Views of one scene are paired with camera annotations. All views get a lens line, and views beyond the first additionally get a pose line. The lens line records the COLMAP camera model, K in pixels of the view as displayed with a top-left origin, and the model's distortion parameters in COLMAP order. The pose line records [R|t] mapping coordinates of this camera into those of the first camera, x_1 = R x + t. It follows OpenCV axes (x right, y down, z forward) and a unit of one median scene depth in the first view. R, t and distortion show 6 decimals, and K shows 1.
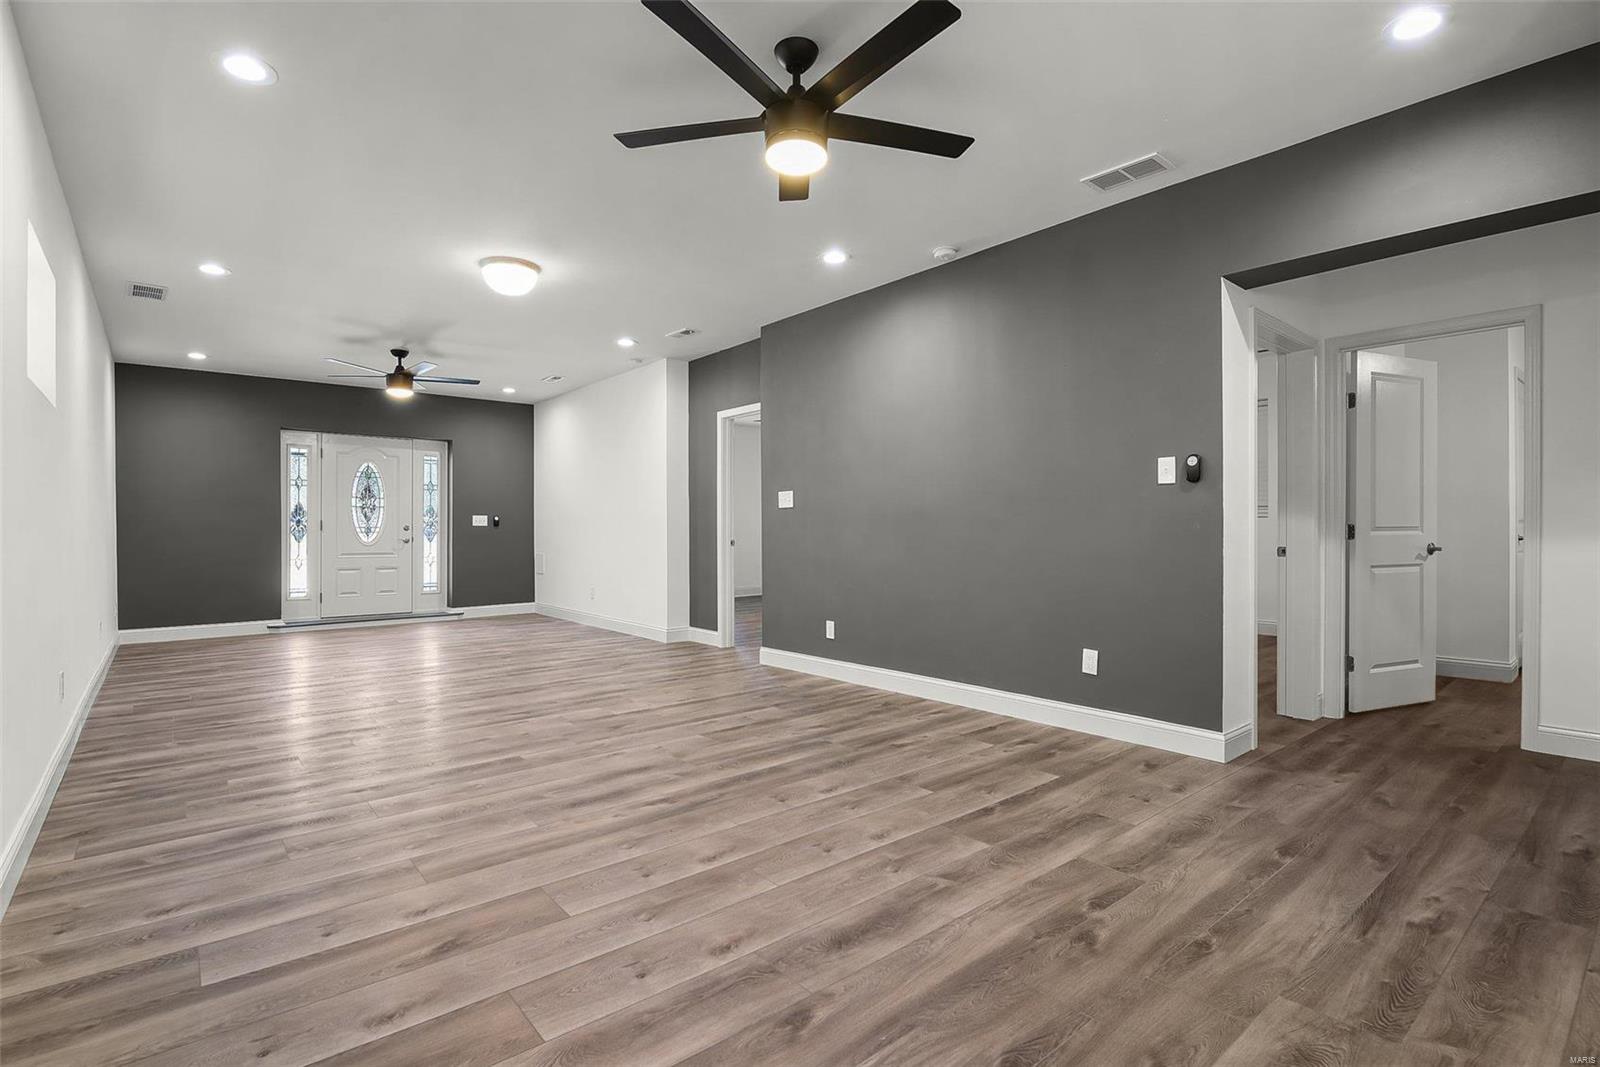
lens RADIAL K [[799.2, 0, 806.6], [0, 799.2, 530.6], [0, 0, 1]] dist [0.012003, -0.010964]
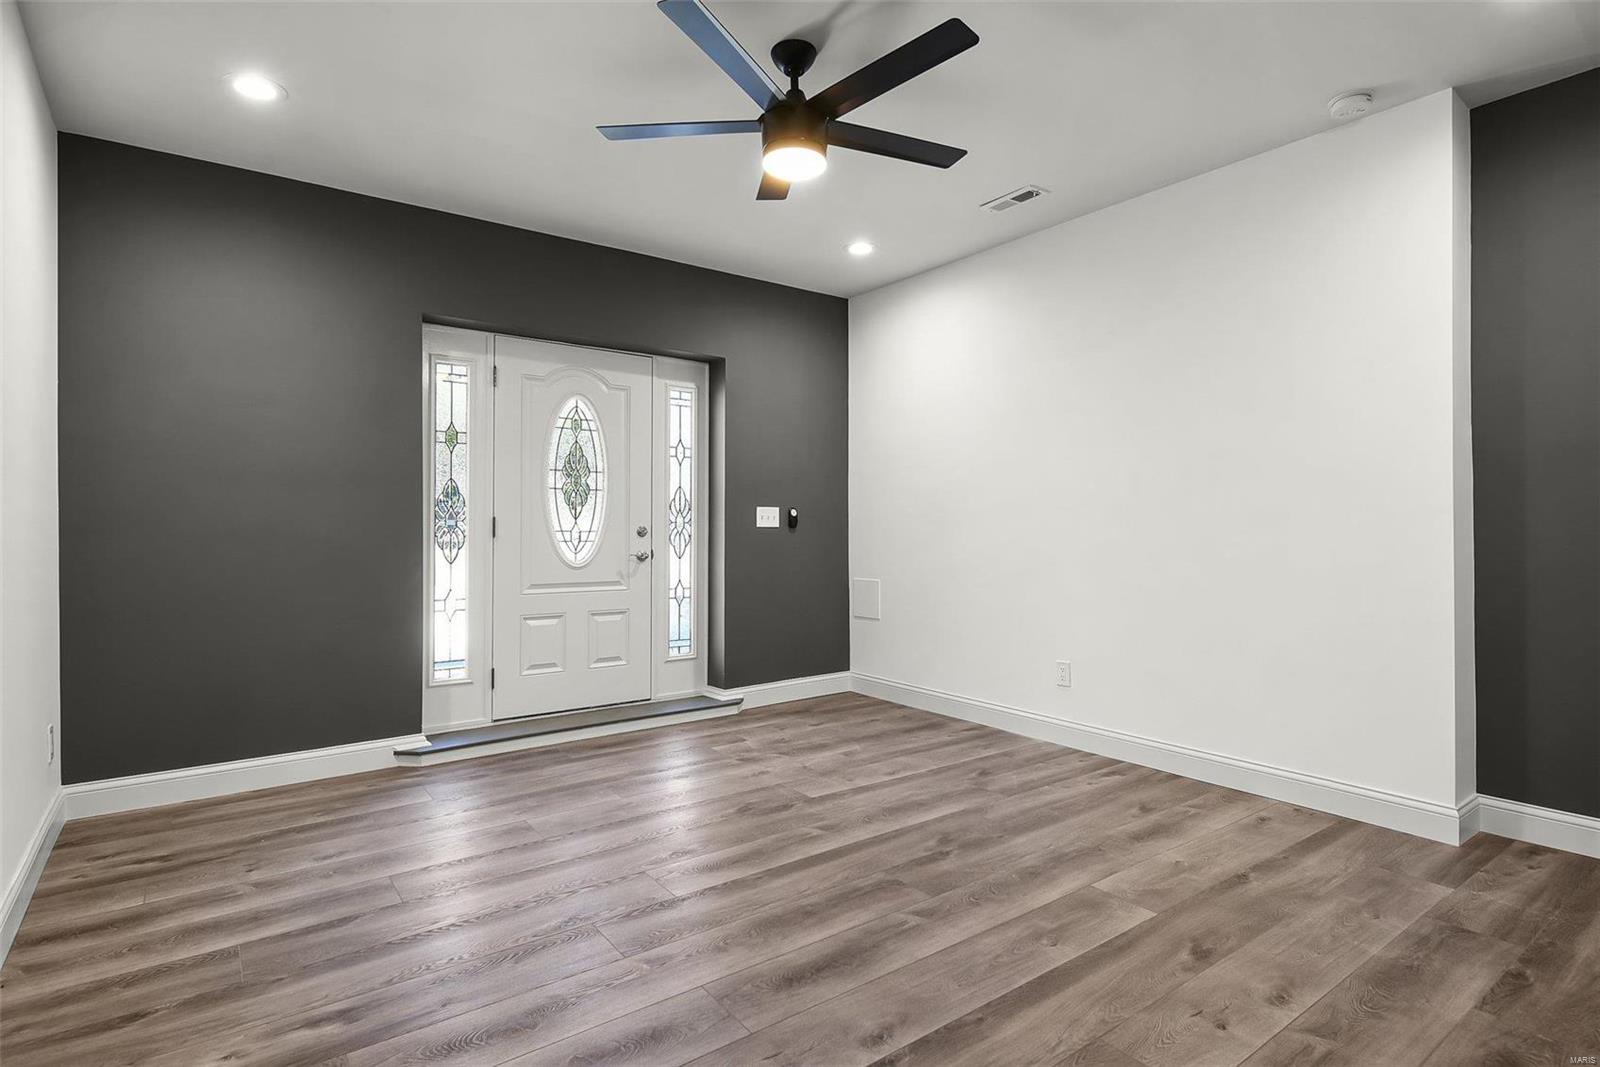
lens RADIAL K [[813.0, 0, 778.2], [0, 813.0, 520.3], [0, 0, 1]] dist [0.003393, -0.000800]
pose [[0.998778, 0.000316, -0.049425, -0.388709], [-0.000861, 0.999939, -0.011006, -0.004816], [0.049419, 0.011035, 0.998717, 0.494103]]
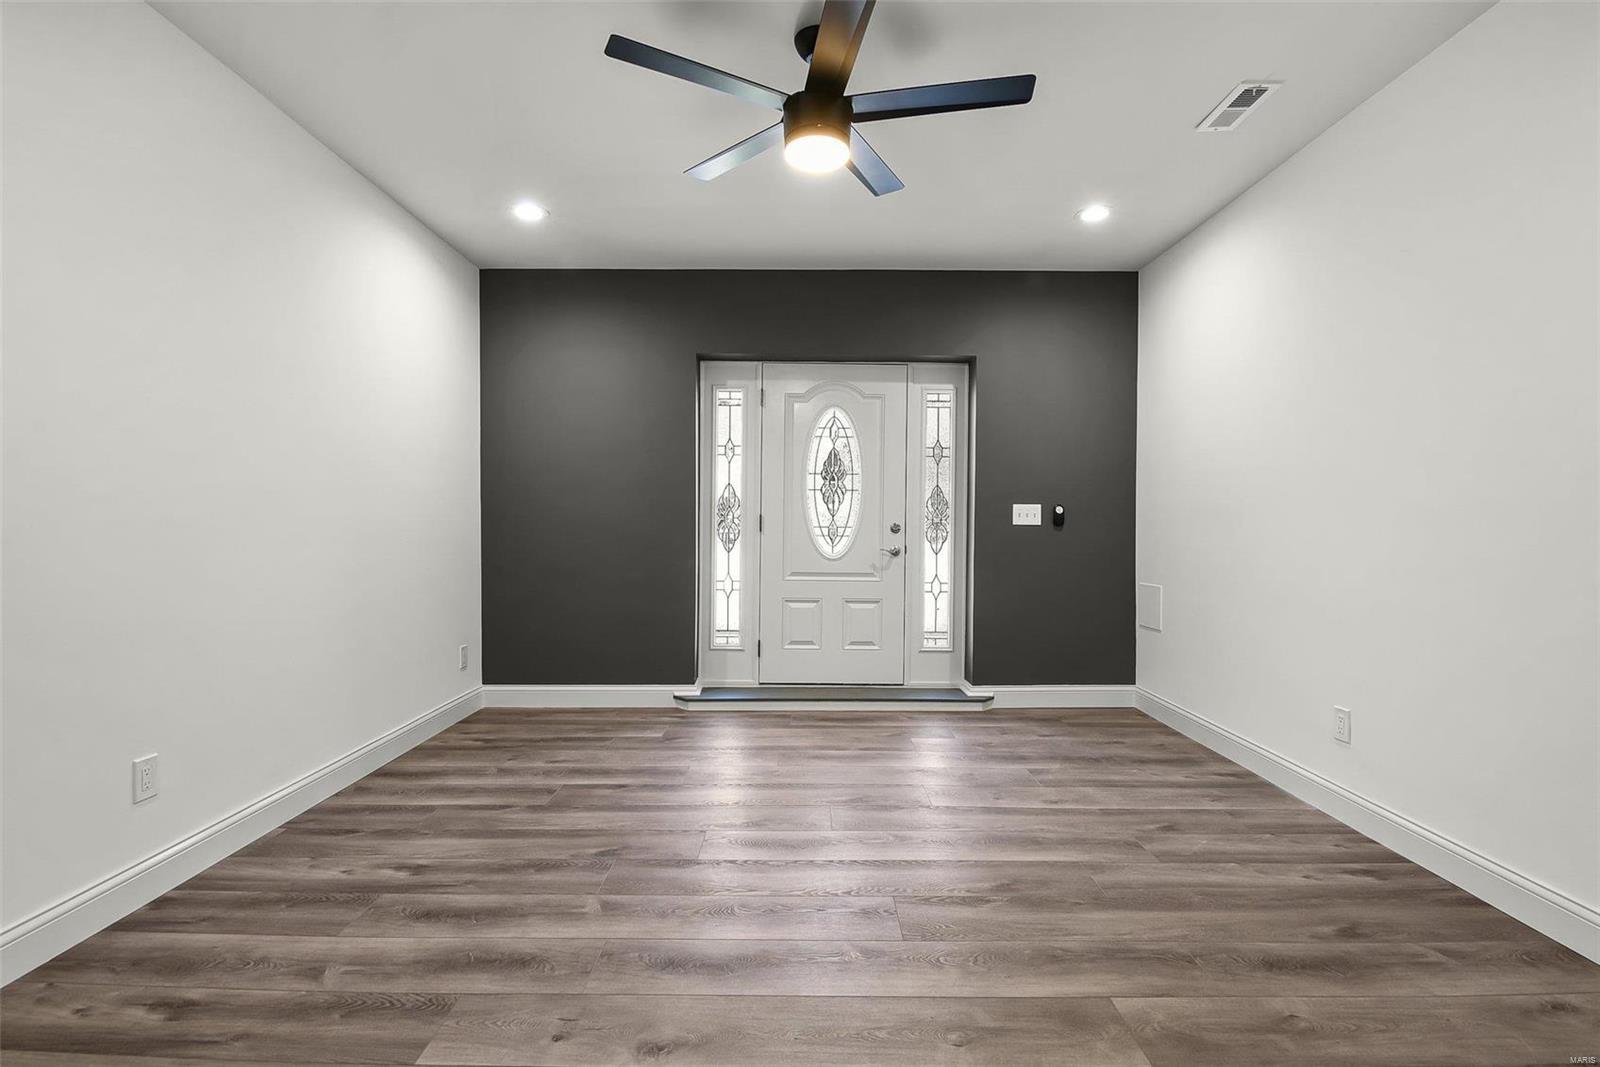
lens RADIAL K [[718.1, 0, 803.0], [0, 718.1, 527.8], [0, 0, 1]] dist [0.001263, -0.009305]
pose [[0.778395, 0.010374, -0.627690, -0.243448], [-0.008613, 0.999946, 0.005845, -0.005782], [0.627716, 0.000857, 0.778442, 0.582893]]
